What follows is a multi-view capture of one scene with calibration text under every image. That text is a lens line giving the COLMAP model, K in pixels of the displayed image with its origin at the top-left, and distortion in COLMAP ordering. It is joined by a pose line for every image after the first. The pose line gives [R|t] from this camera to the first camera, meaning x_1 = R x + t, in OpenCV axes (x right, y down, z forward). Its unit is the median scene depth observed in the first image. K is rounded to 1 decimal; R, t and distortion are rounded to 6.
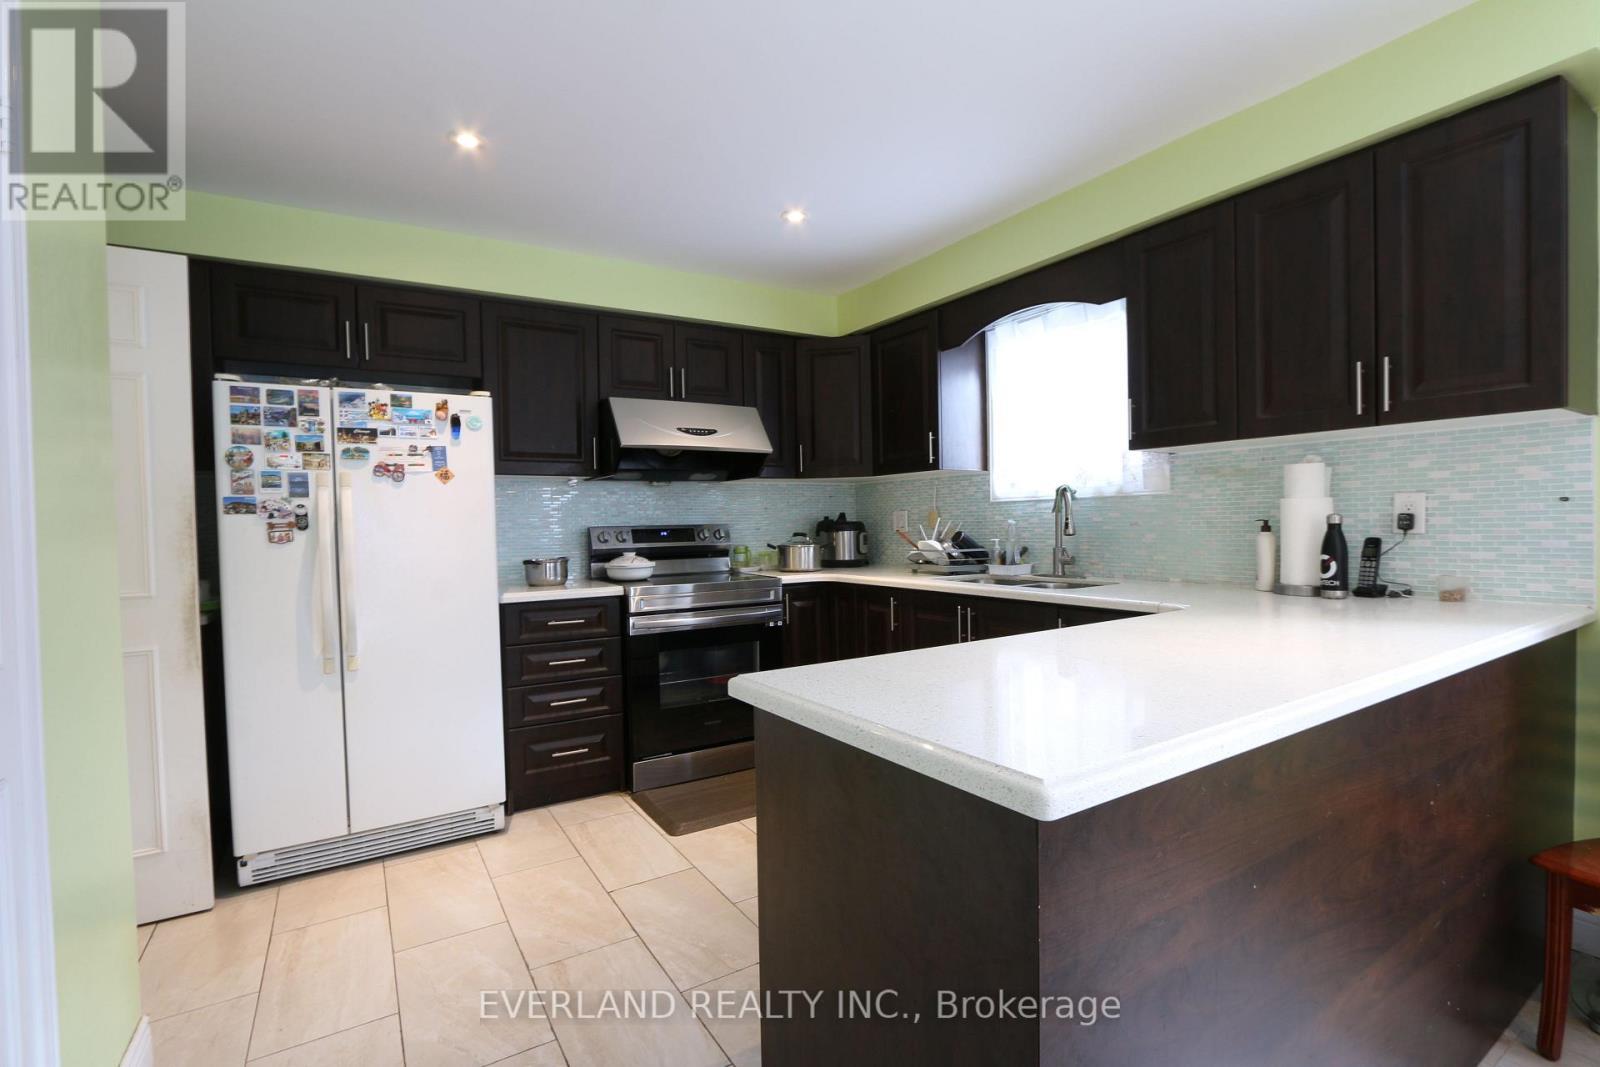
lens RADIAL K [[735.0, 0, 816.3], [0, 735.0, 541.2], [0, 0, 1]] dist [-0.027019, 0.006340]
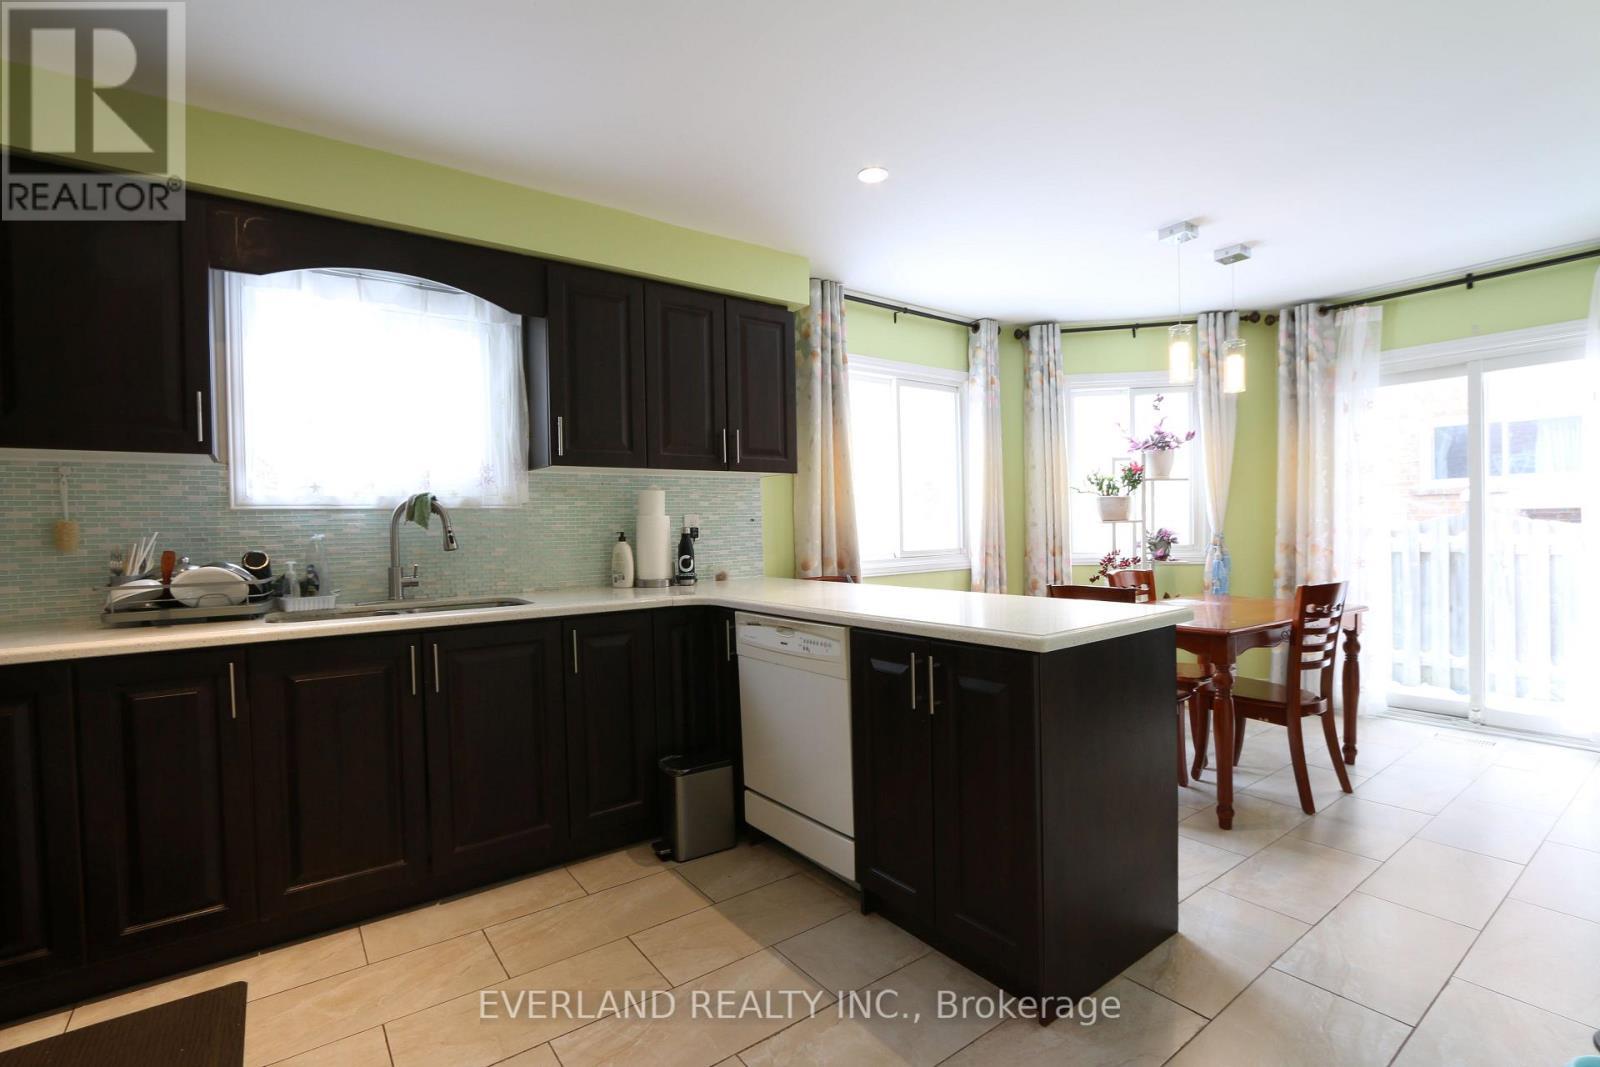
lens RADIAL K [[735.0, 0, 816.3], [0, 735.0, 541.2], [0, 0, 1]] dist [-0.027019, 0.006340]
pose [[-0.074453, 0.001922, 0.997223, -0.658571], [0.047823, 0.998854, 0.001646, 0.000708], [-0.996077, 0.047812, -0.074460, 0.726934]]
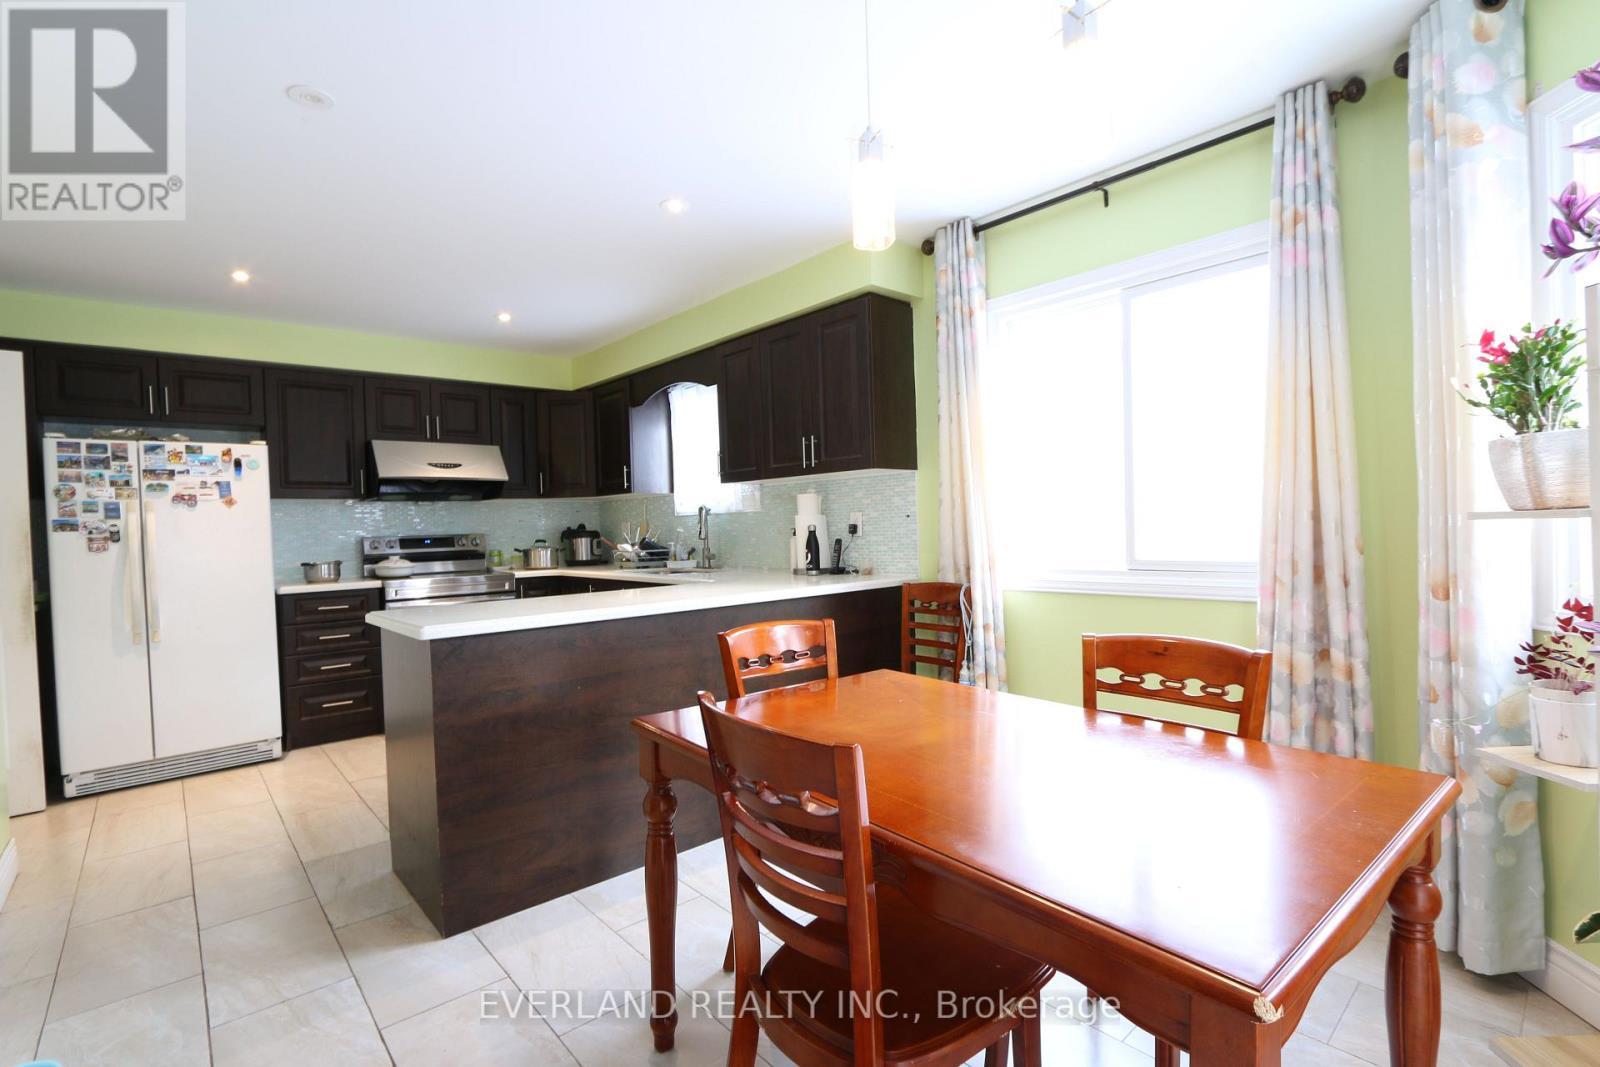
lens RADIAL K [[735.0, 0, 816.3], [0, 735.0, 541.2], [0, 0, 1]] dist [-0.027019, 0.006340]
pose [[0.985648, -0.012308, 0.168364, 0.374694], [0.013576, 0.999887, -0.006383, 0.009470], [-0.168267, 0.008577, 0.985704, -0.571547]]
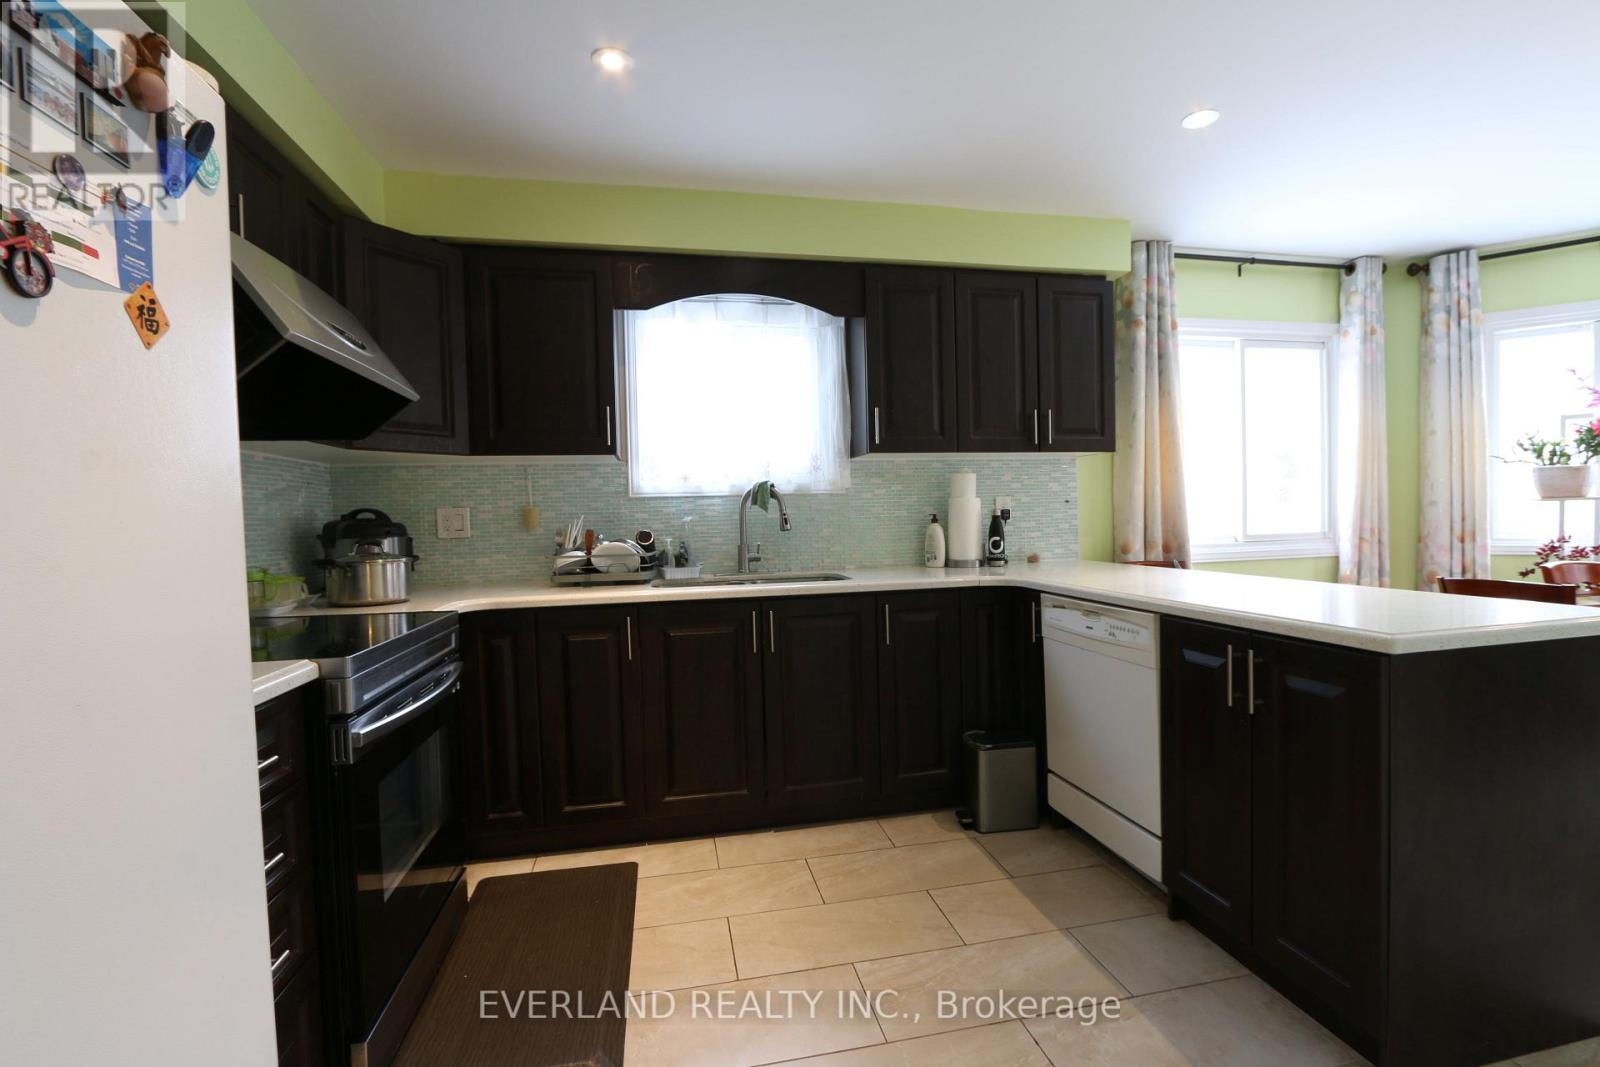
lens RADIAL K [[735.0, 0, 816.3], [0, 735.0, 541.2], [0, 0, 1]] dist [-0.027019, 0.006340]
pose [[0.356330, -0.020876, 0.934127, -0.688669], [0.042308, 0.999085, 0.006189, 0.002539], [-0.933402, 0.037316, 0.356887, 0.693652]]
